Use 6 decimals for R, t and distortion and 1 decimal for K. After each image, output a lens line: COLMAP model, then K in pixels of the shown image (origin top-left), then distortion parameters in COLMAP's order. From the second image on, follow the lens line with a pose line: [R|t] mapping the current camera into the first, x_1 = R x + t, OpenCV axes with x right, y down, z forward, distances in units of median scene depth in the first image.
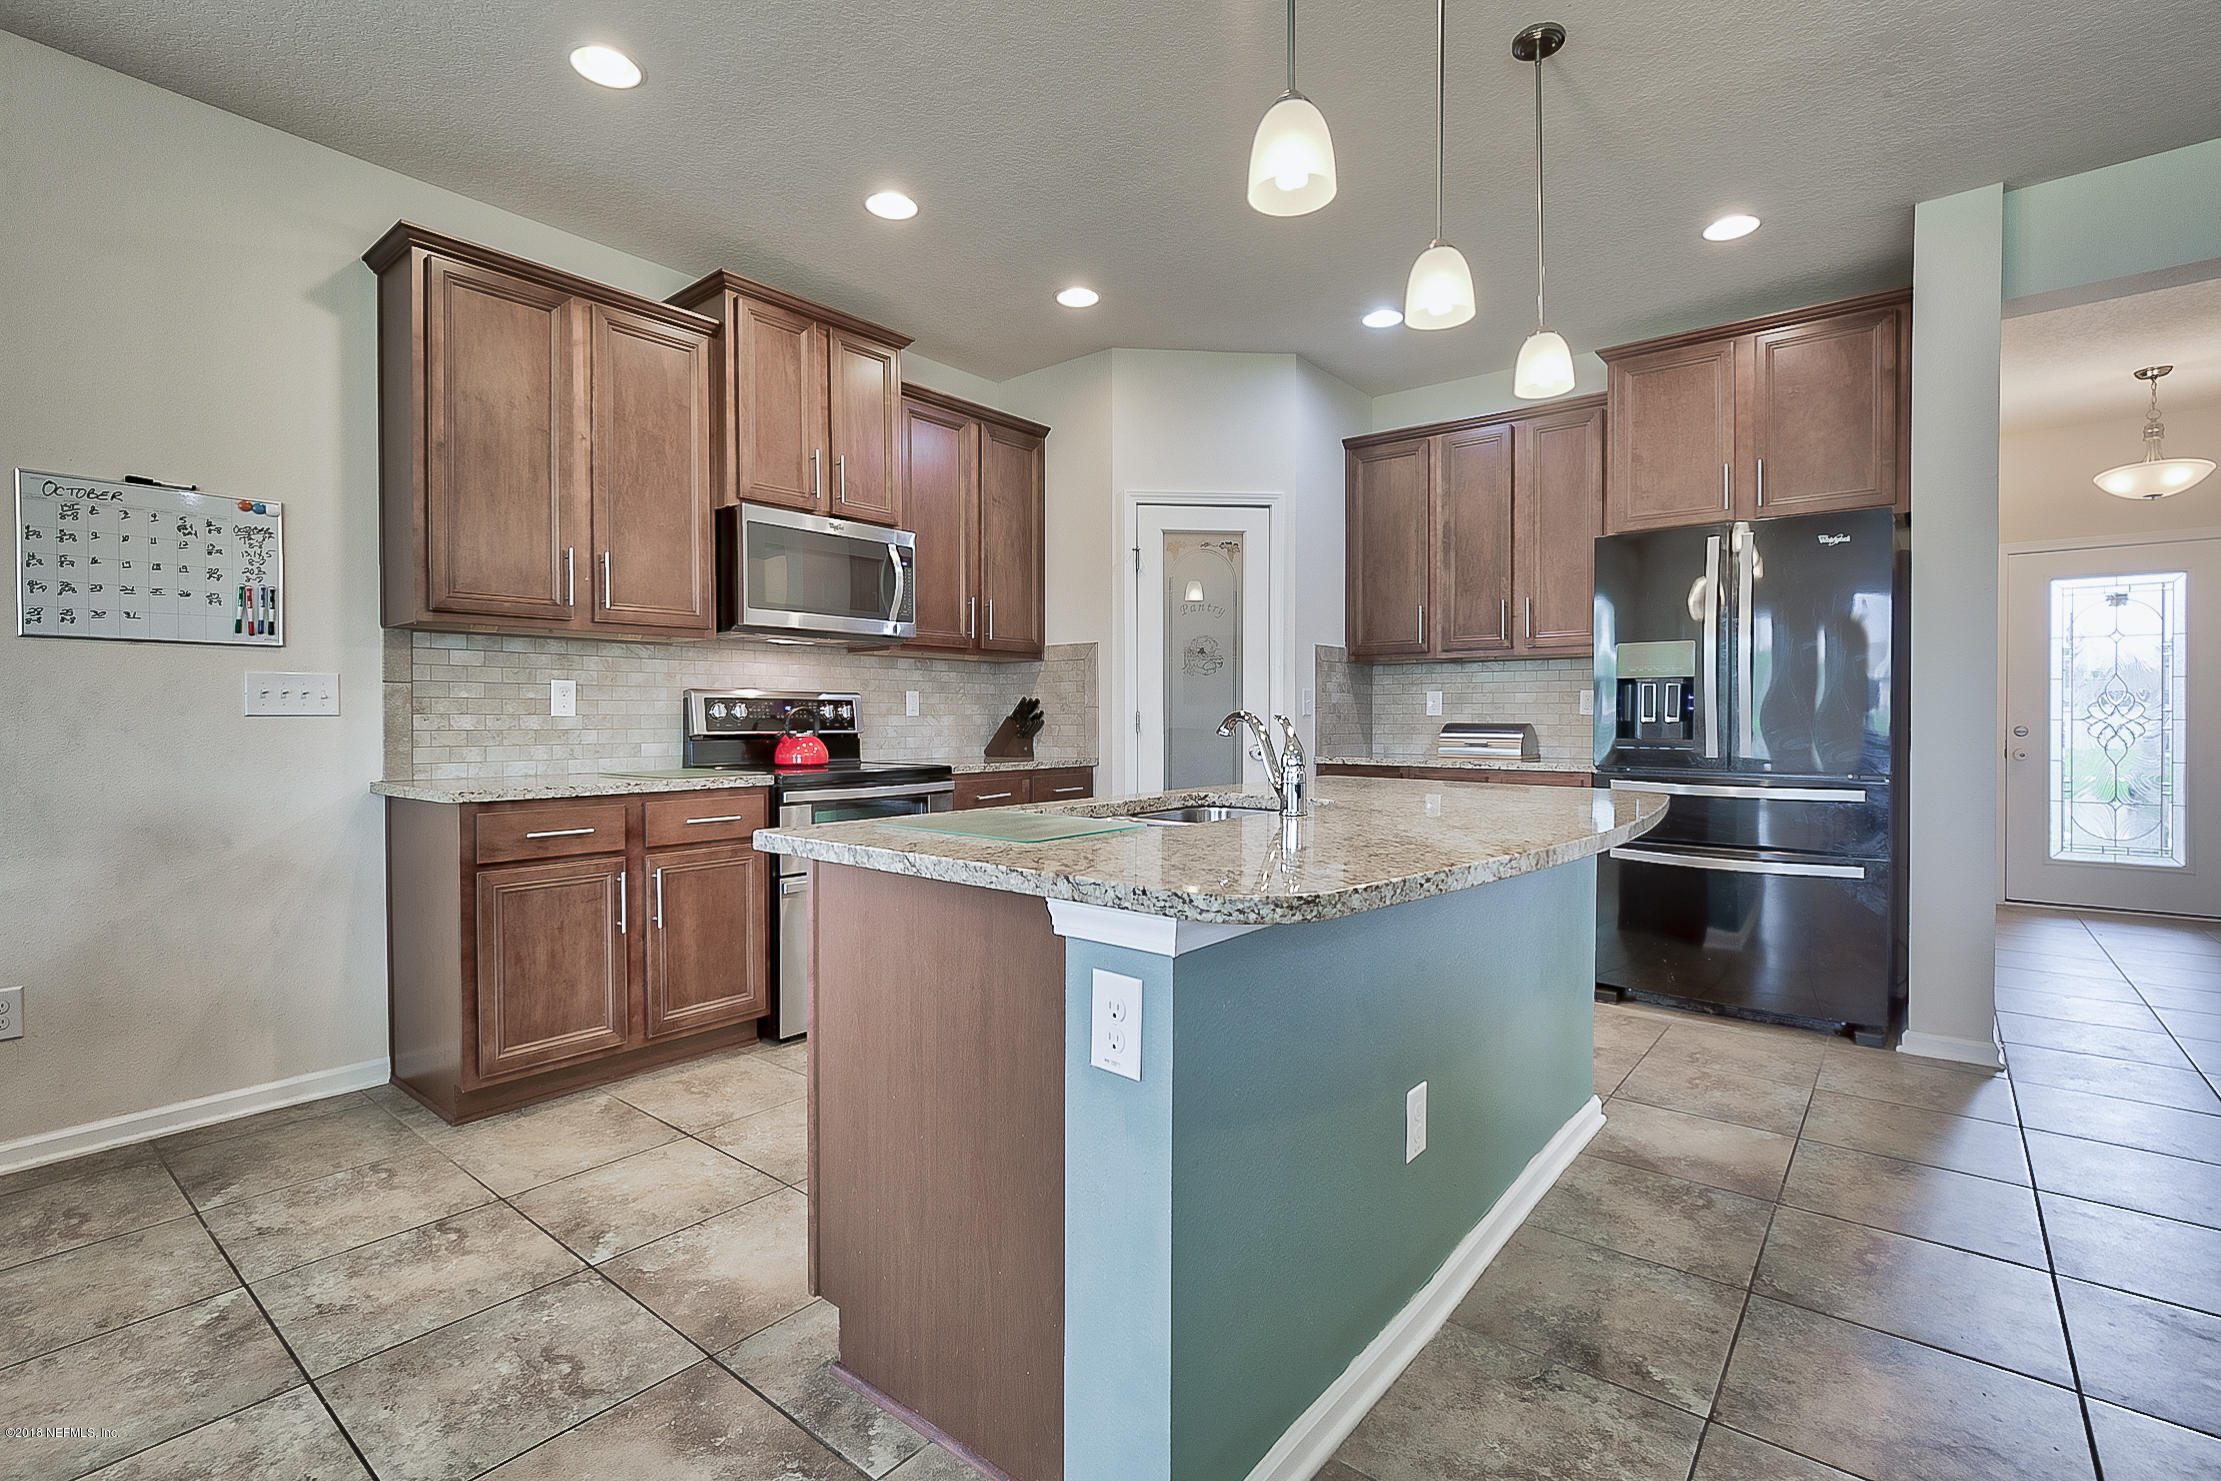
lens RADIAL K [[1016.7, 0, 1112.0], [0, 1016.7, 727.0], [0, 0, 1]] dist [0.001132, -0.000612]
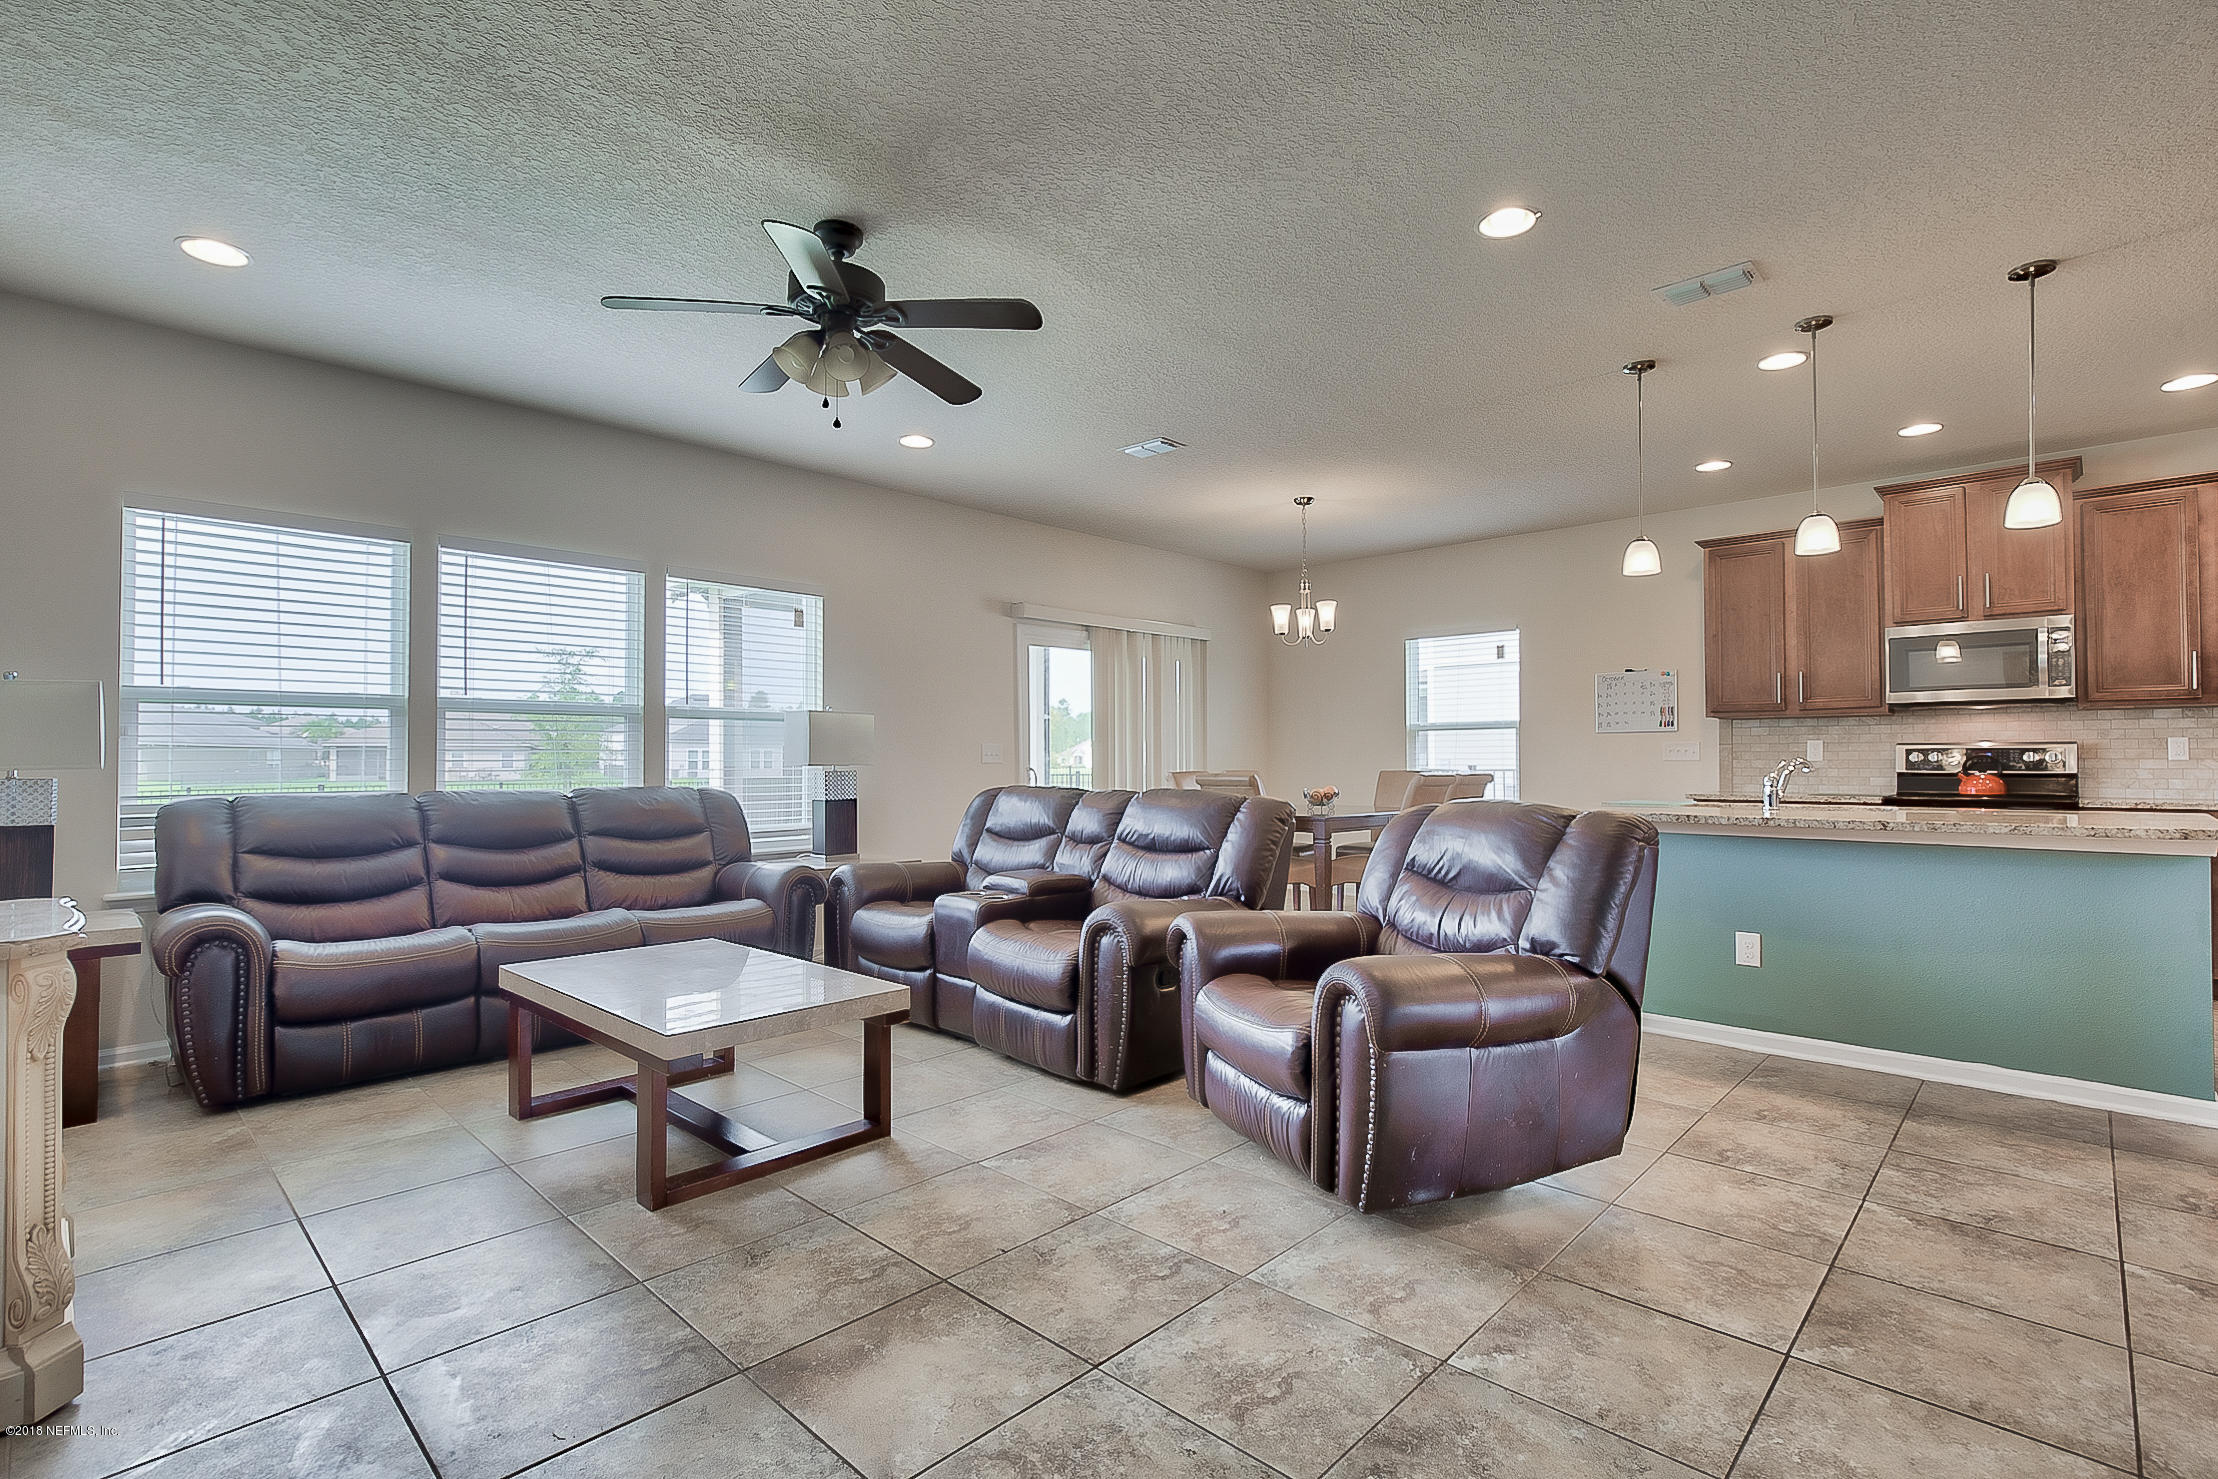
lens RADIAL K [[1015.3, 0, 1111.5], [0, 1015.3, 747.3], [0, 0, 1]] dist [0.001132, -0.000612]
pose [[-0.084476, -0.012701, -0.996345, 1.305431], [-0.008332, 0.999893, -0.012039, -0.002392], [0.996391, 0.007285, -0.084573, -0.076141]]
